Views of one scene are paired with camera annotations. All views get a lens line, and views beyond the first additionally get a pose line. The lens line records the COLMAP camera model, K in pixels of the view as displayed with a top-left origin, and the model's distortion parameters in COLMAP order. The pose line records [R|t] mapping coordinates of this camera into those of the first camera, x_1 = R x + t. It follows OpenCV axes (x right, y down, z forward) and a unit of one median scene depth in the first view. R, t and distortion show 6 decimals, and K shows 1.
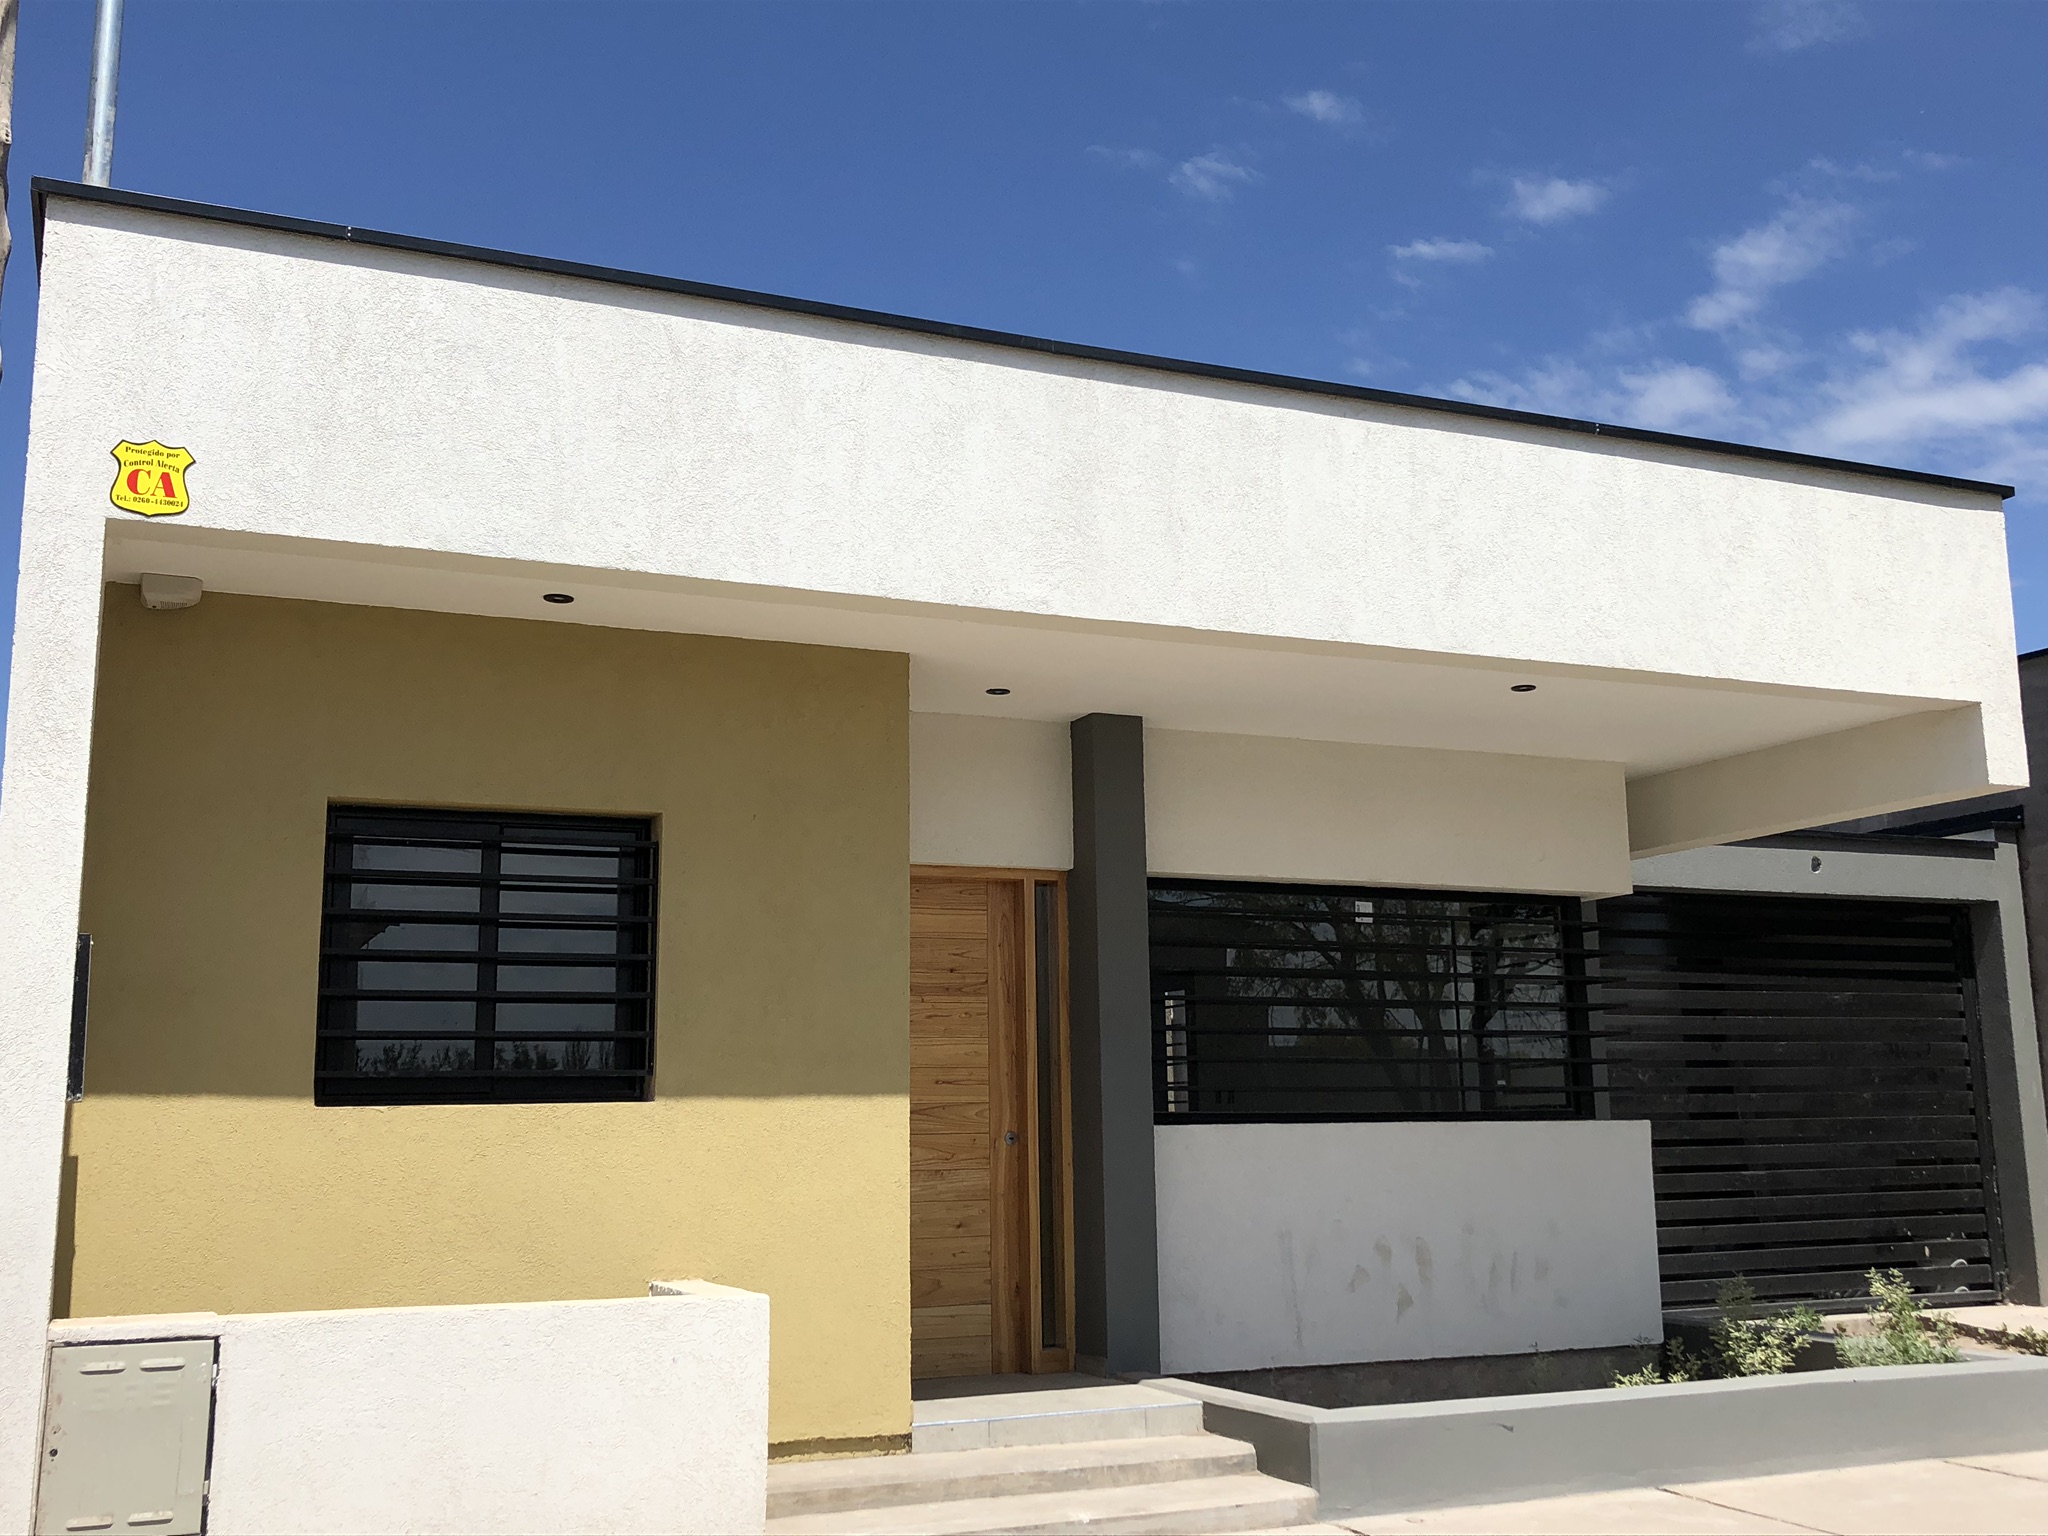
lens RADIAL K [[2044.5, 0, 1024.0], [0, 2044.5, 768.0], [0, 0, 1]] dist [0.006526, 0.003994]
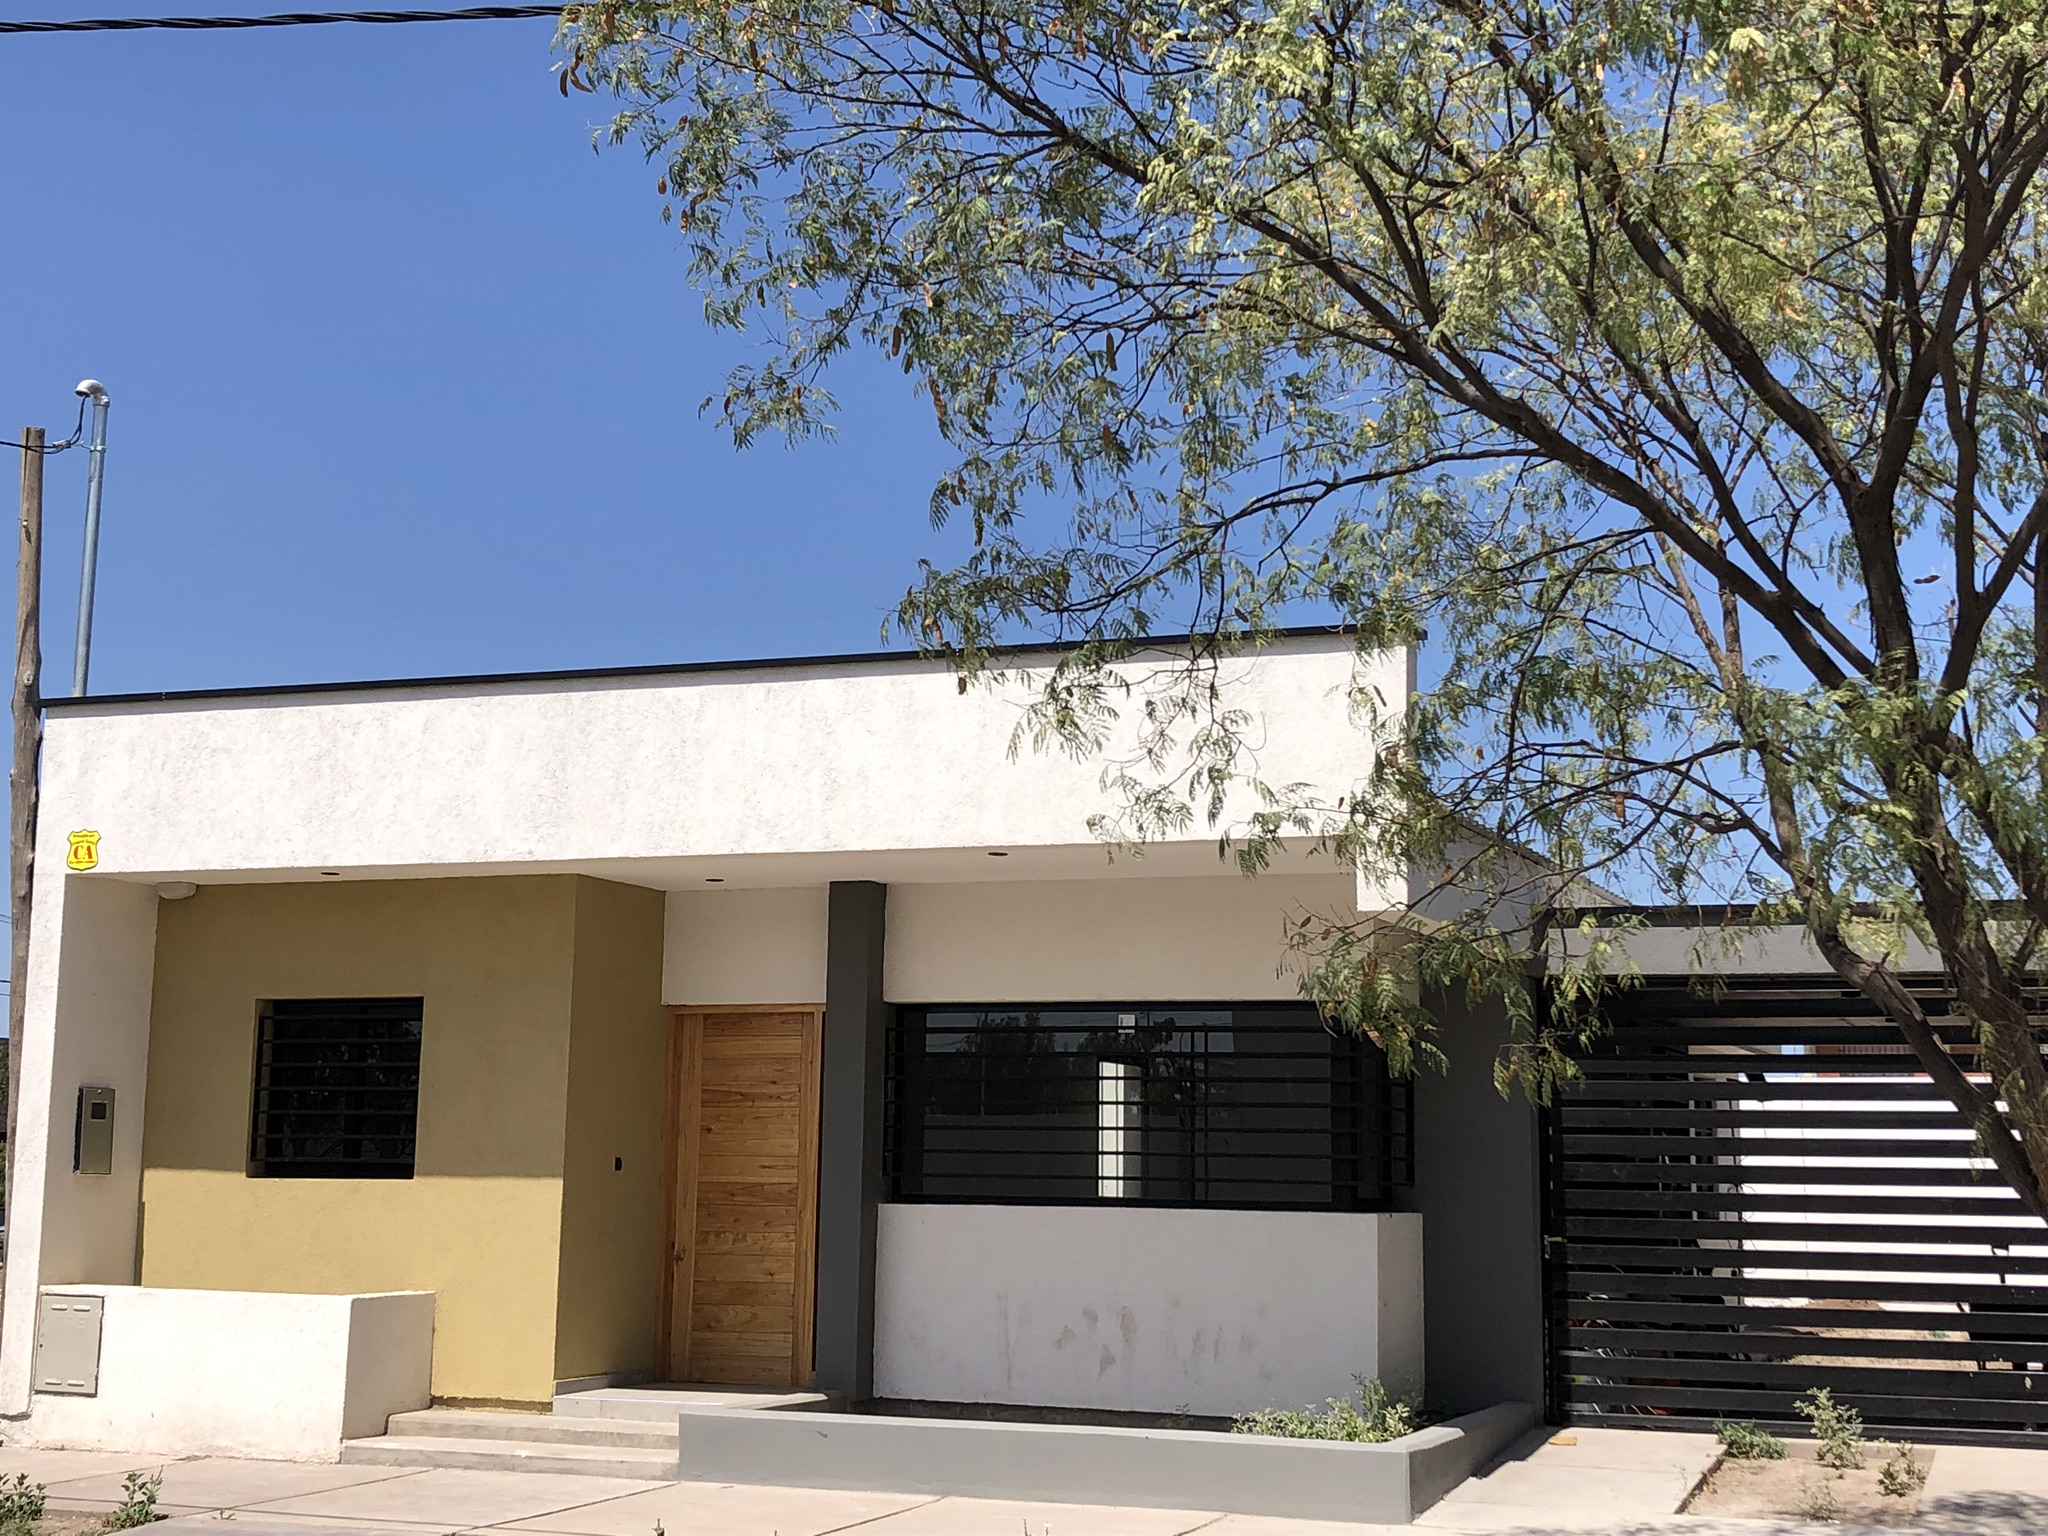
lens RADIAL K [[3063.3, 0, 1024.0], [0, 3063.3, 768.0], [0, 0, 1]] dist [-0.008967, -0.039624]
pose [[0.686888, -0.064142, -0.723927, 1.797531], [0.107754, 0.994077, 0.014163, -0.131153], [0.718730, -0.087734, 0.689731, -0.261953]]
